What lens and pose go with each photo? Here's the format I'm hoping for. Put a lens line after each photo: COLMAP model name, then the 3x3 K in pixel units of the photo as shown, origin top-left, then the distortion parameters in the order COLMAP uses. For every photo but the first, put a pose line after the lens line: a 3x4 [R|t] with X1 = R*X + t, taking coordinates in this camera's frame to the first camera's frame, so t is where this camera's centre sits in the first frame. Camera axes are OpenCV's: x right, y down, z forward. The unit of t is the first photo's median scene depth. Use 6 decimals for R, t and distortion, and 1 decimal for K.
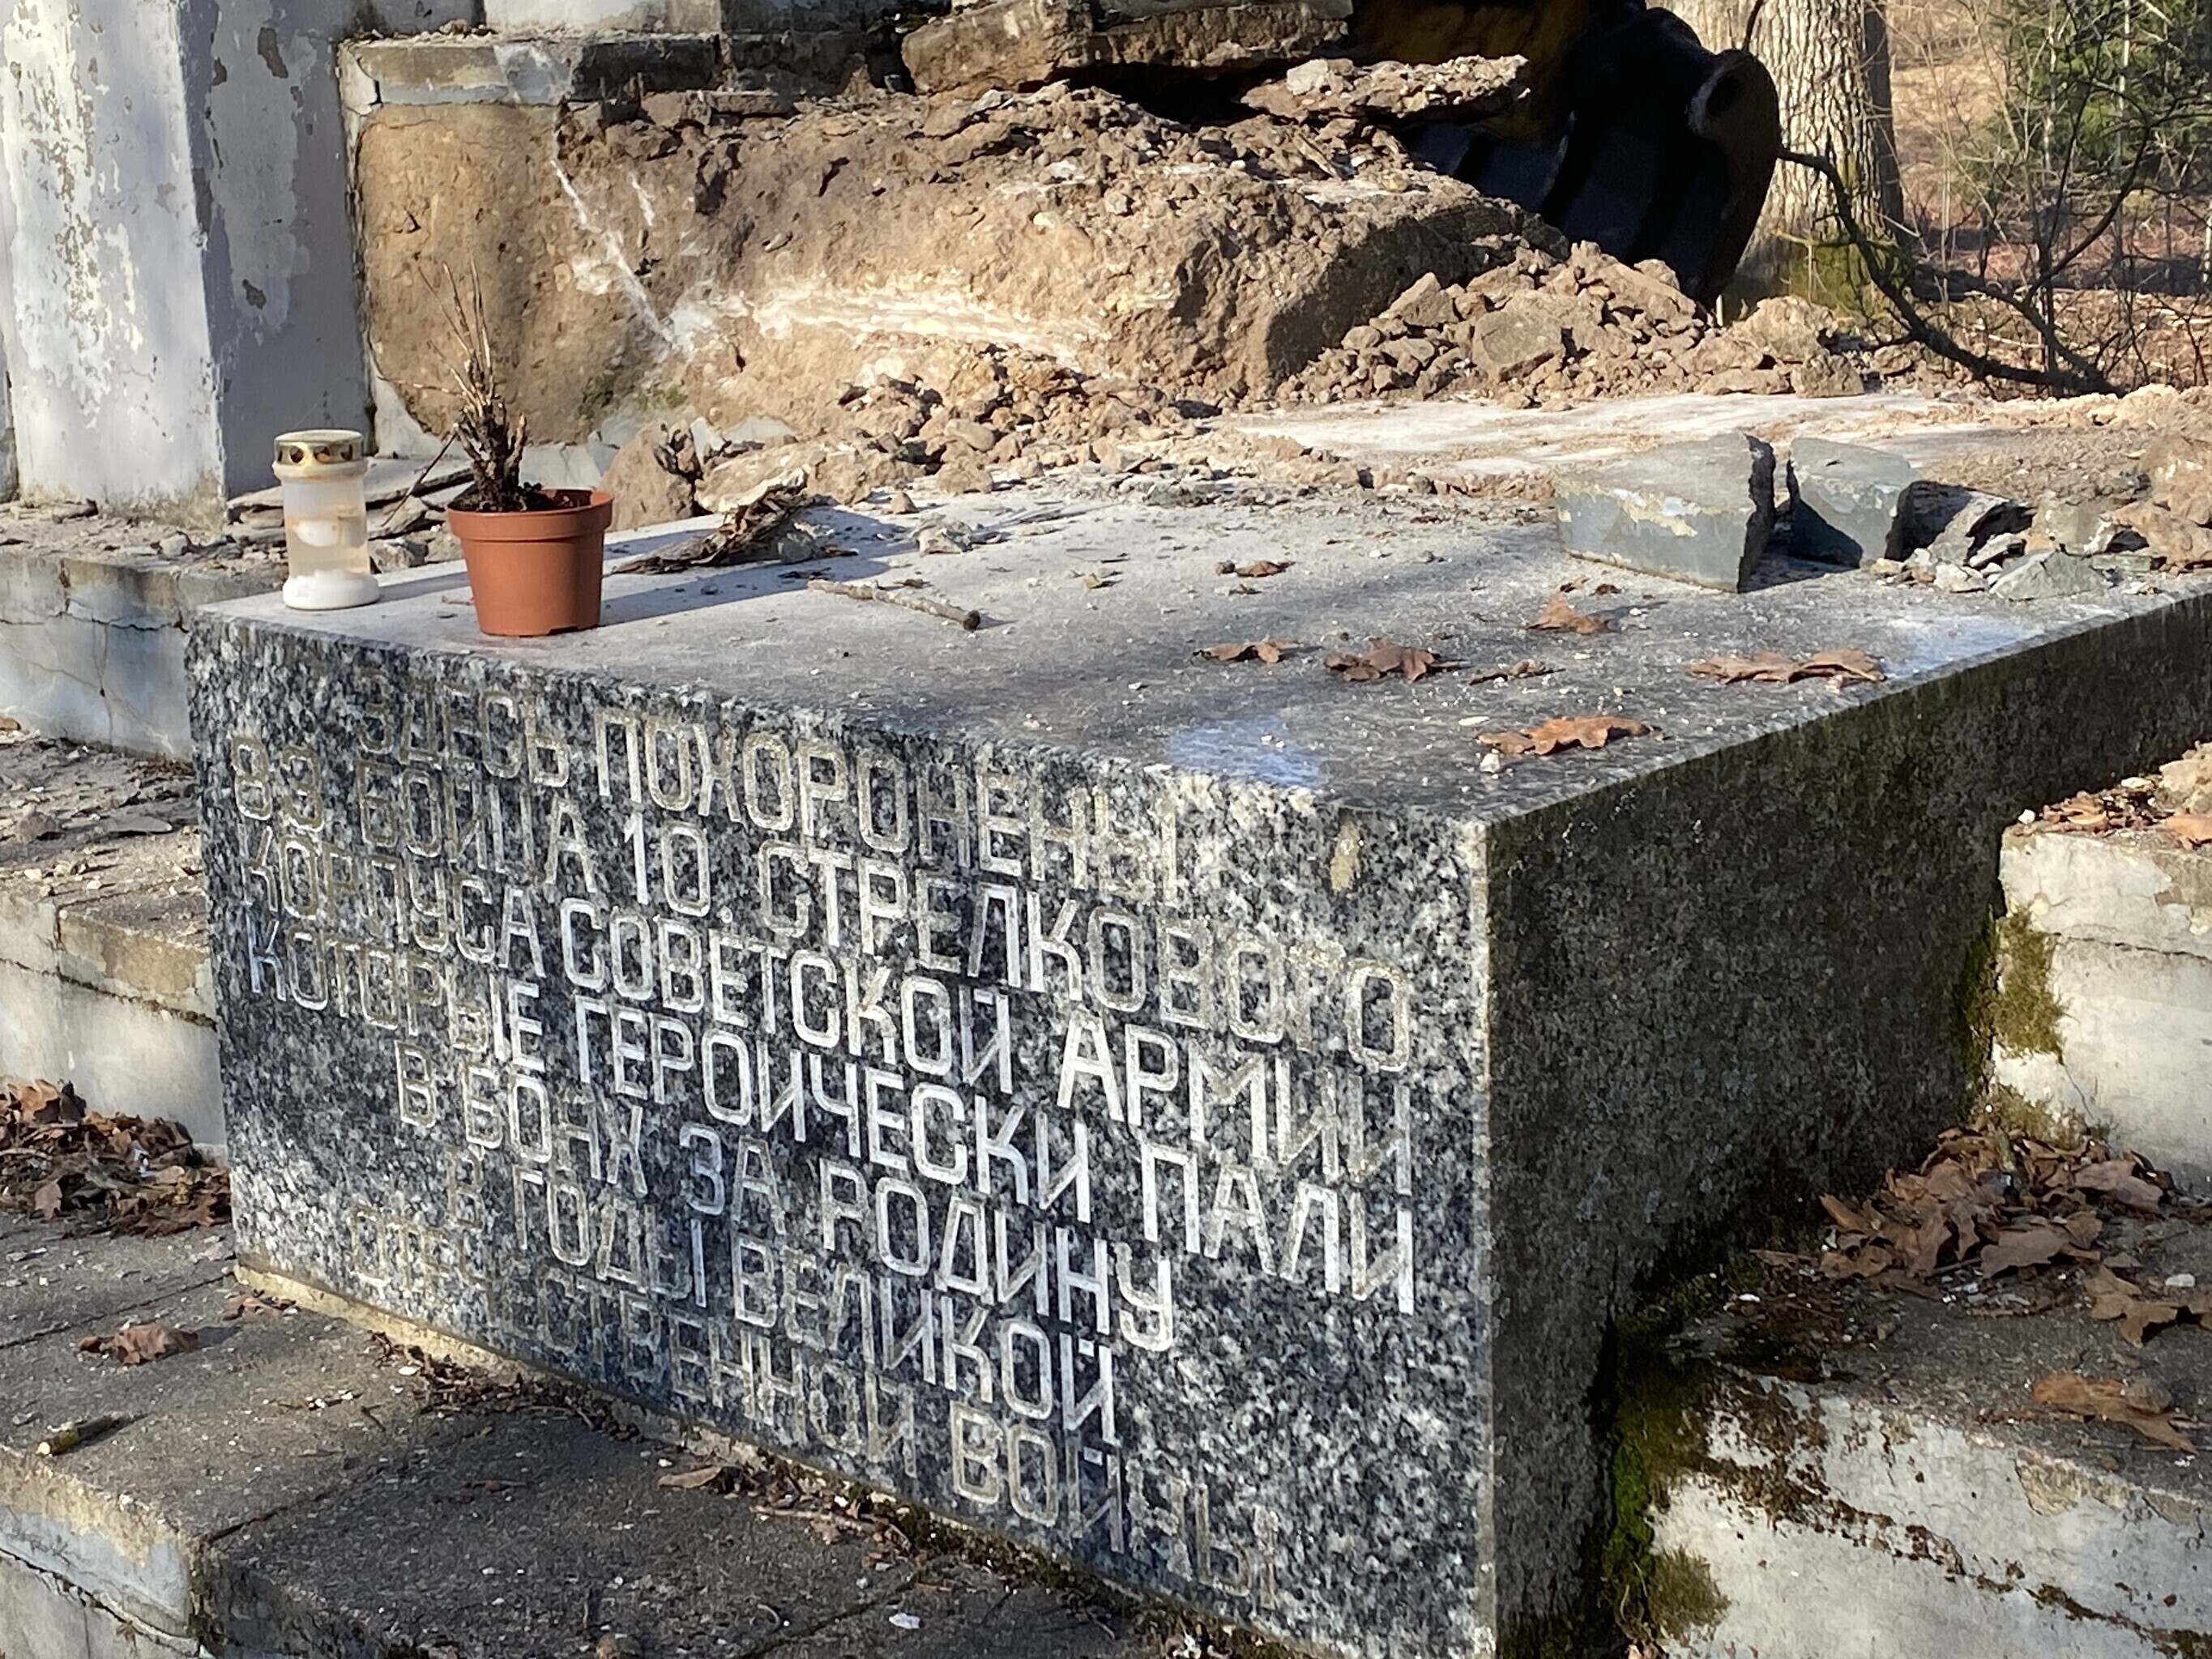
lens RADIAL K [[3663.8, 0, 1049.1], [0, 3663.8, 768.7], [0, 0, 1]] dist [0.104035, 0.000000]
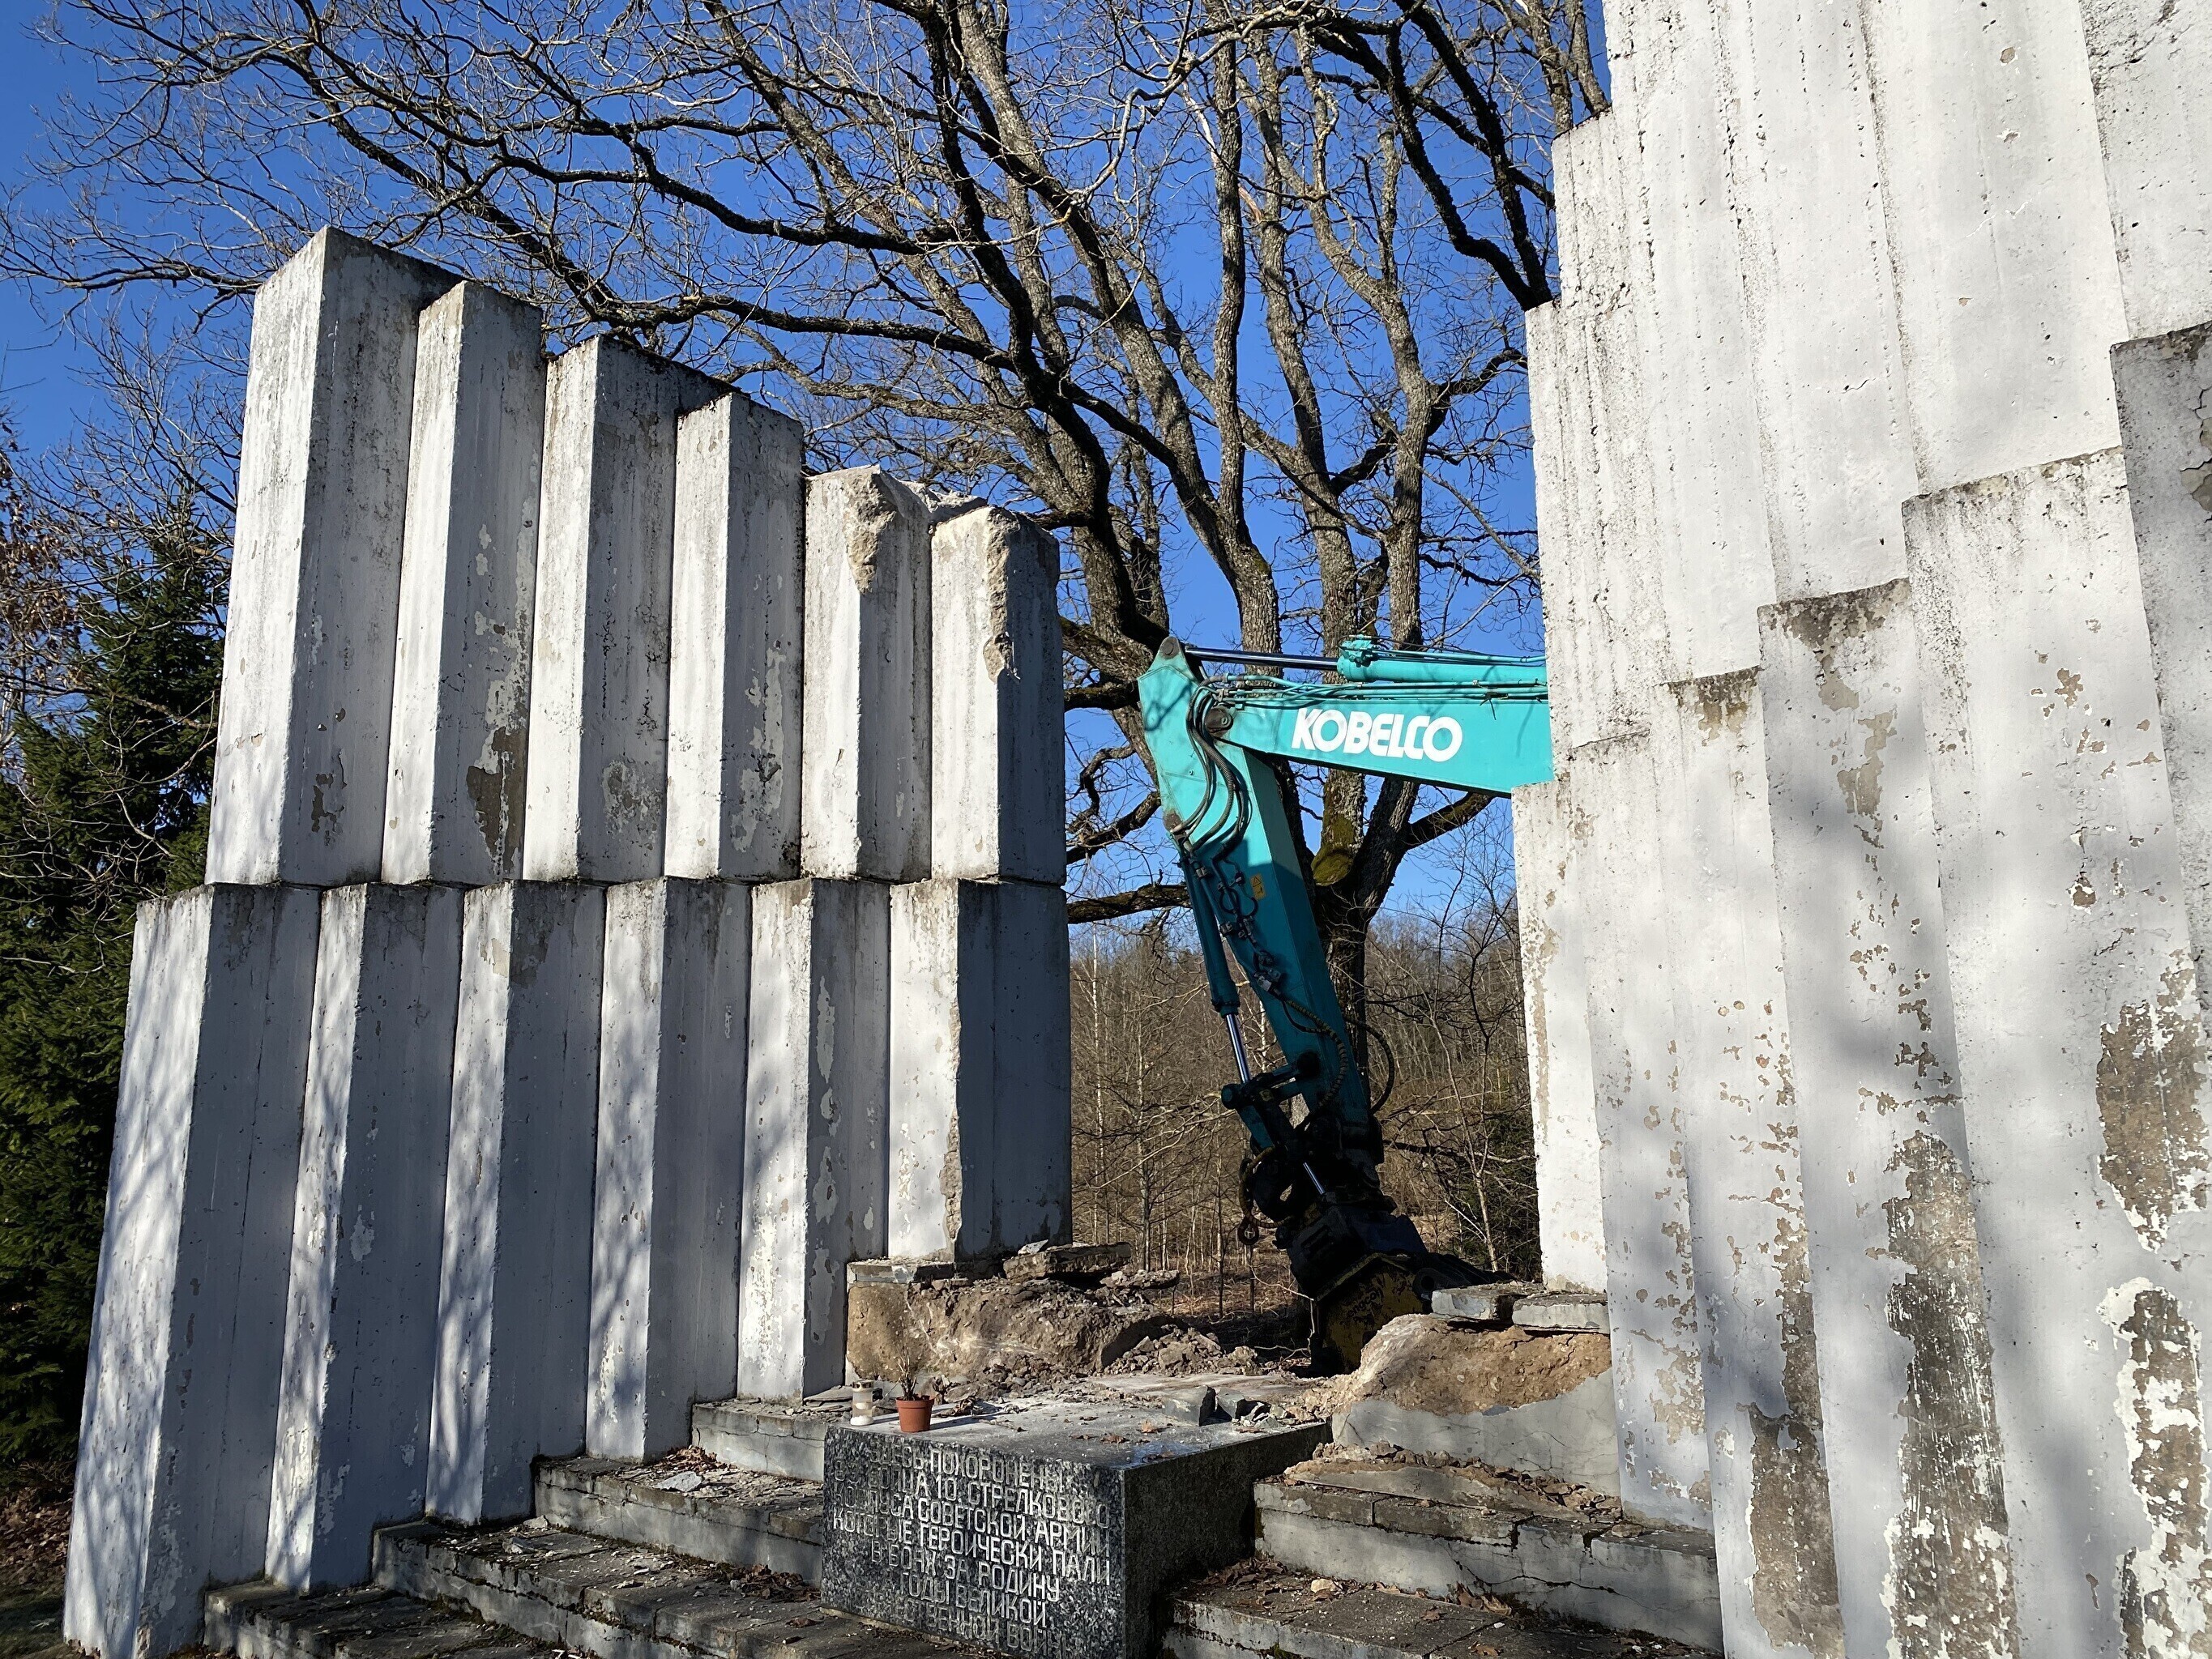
lens RADIAL K [[1674.8, 0, 1125.6], [0, 1674.8, 827.7], [0, 0, 1]] dist [0.044287, -0.052345]
pose [[0.998886, 0.030431, 0.036064, 0.011356], [-0.013776, 0.919036, -0.393933, 0.092397], [-0.045132, 0.392997, 0.918431, -1.156769]]
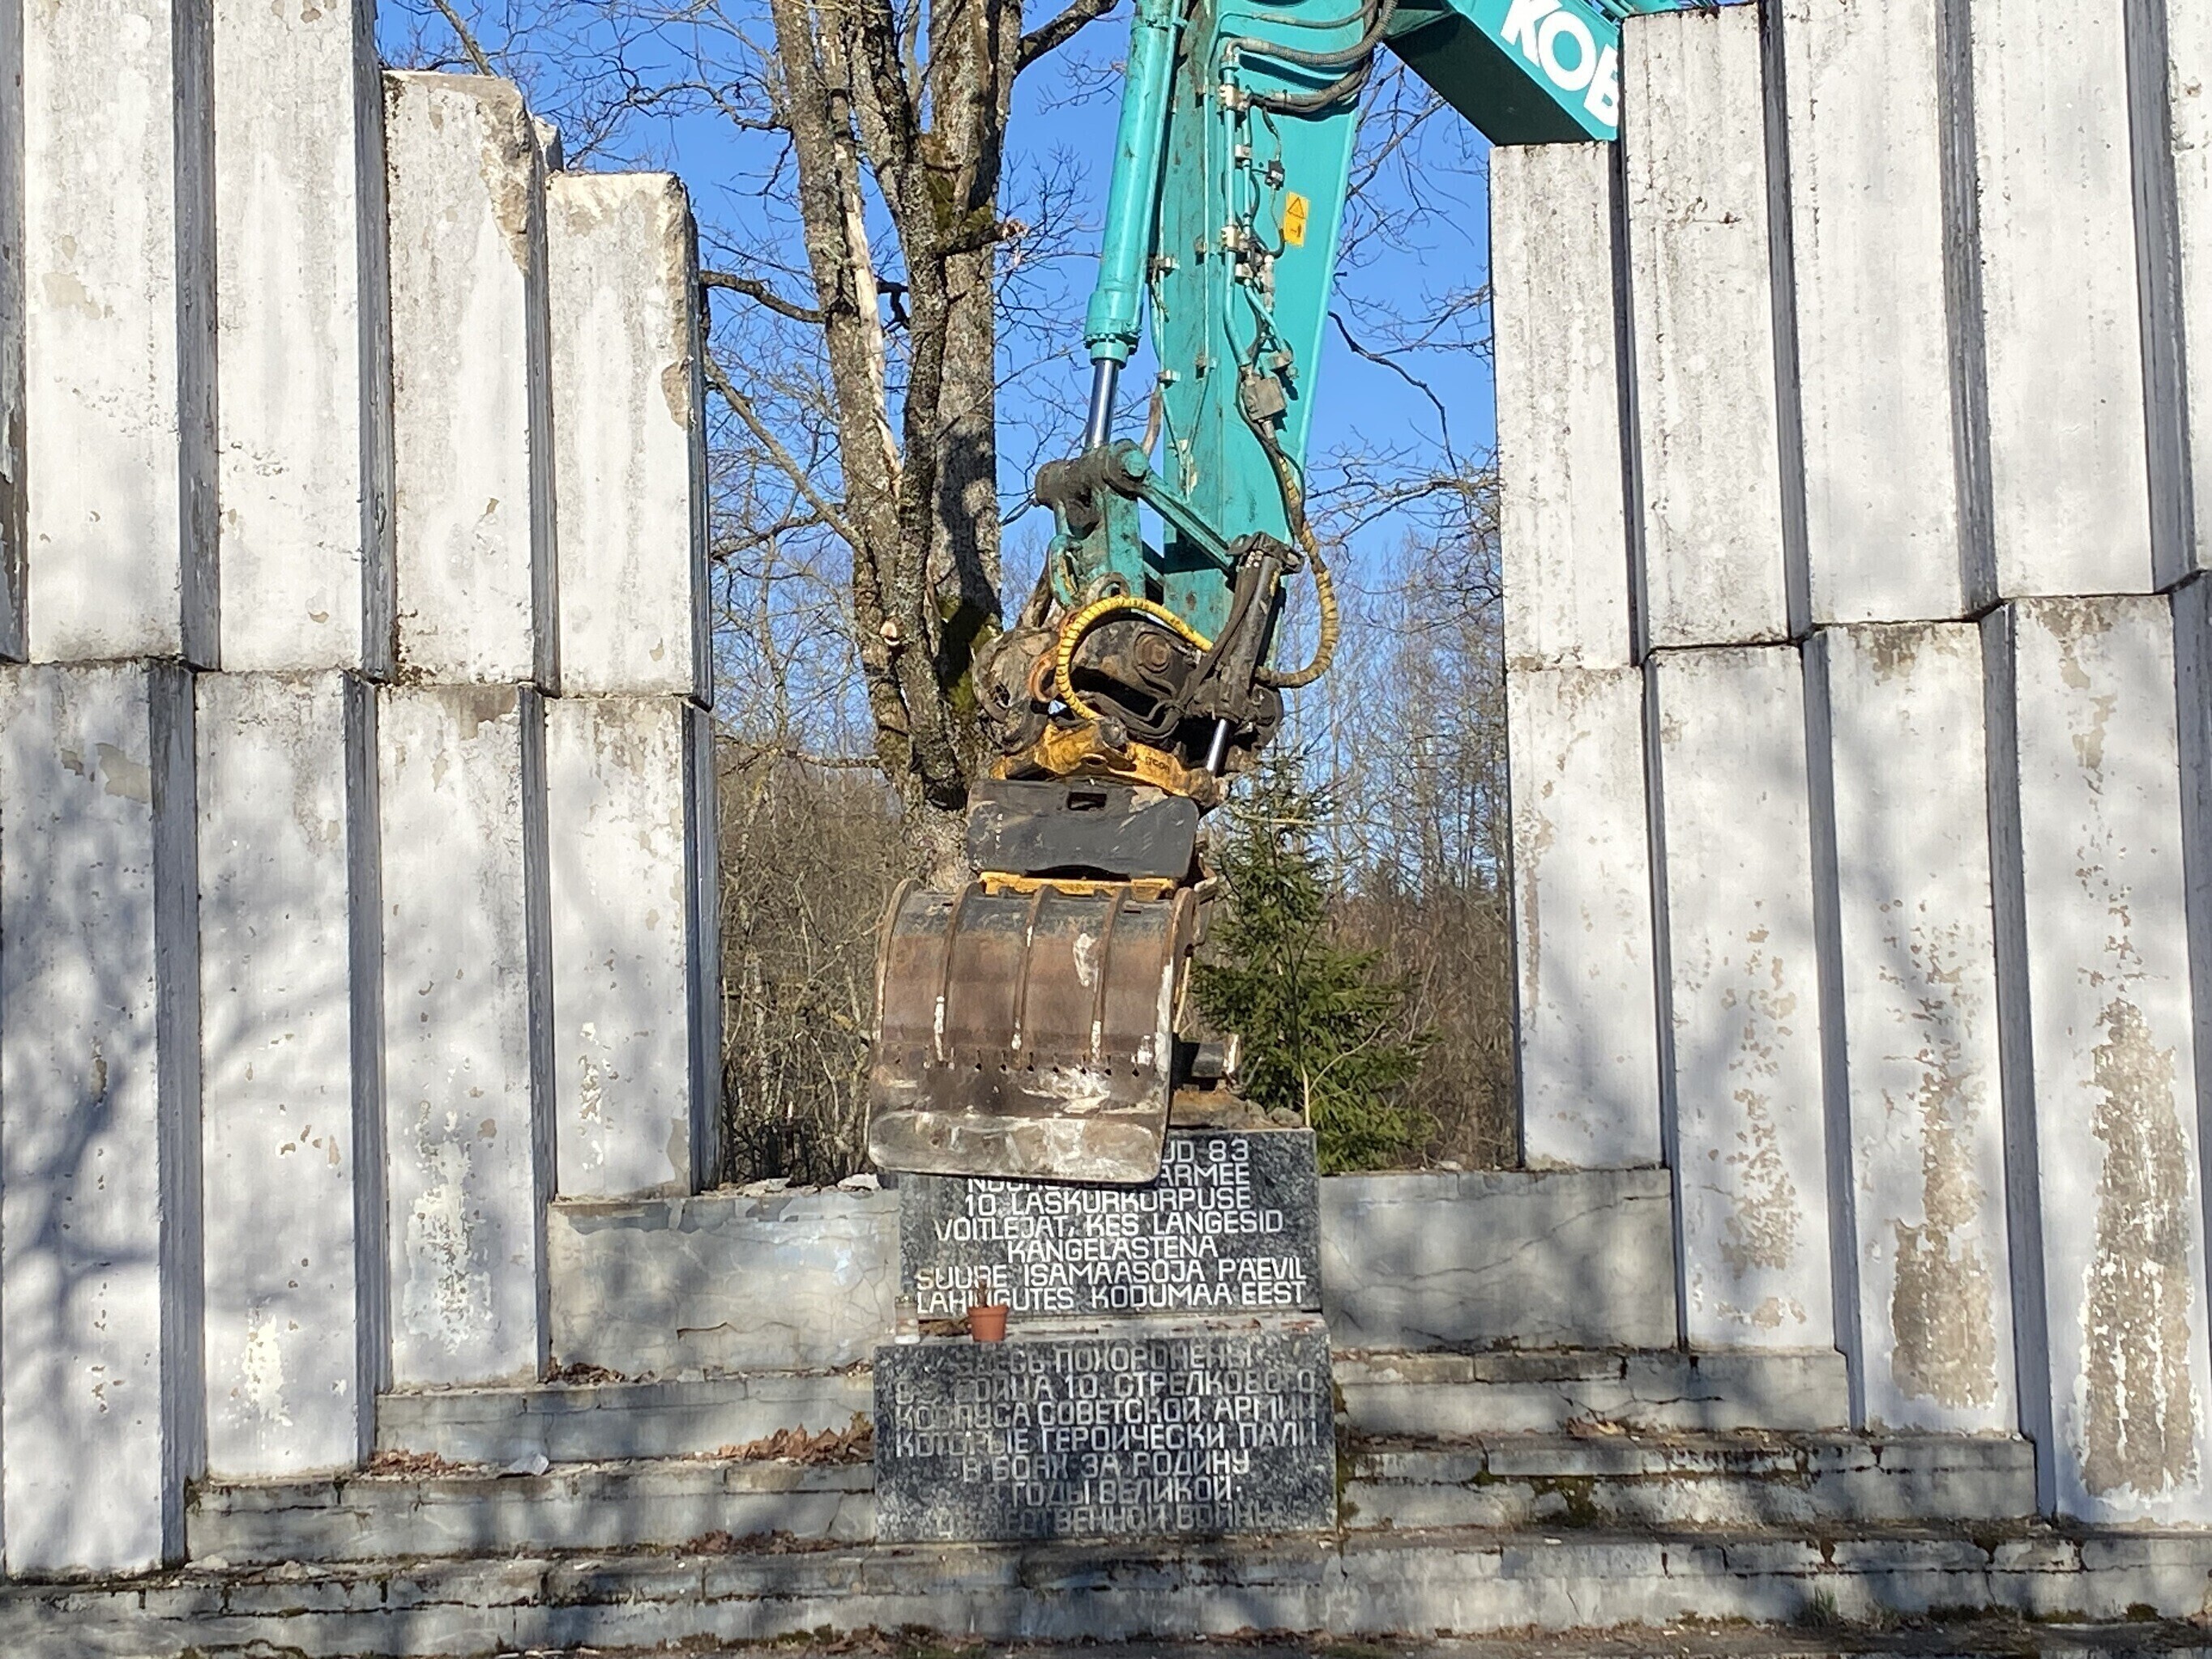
lens RADIAL K [[3654.8, 0, 1098.6], [0, 3654.8, 839.1], [0, 0, 1]] dist [0.152912, 0.000000]
pose [[0.747315, 0.066625, 0.661121, -2.865371], [0.143517, 0.955291, -0.258498, 0.508799], [-0.648786, 0.288062, 0.704342, -2.076359]]
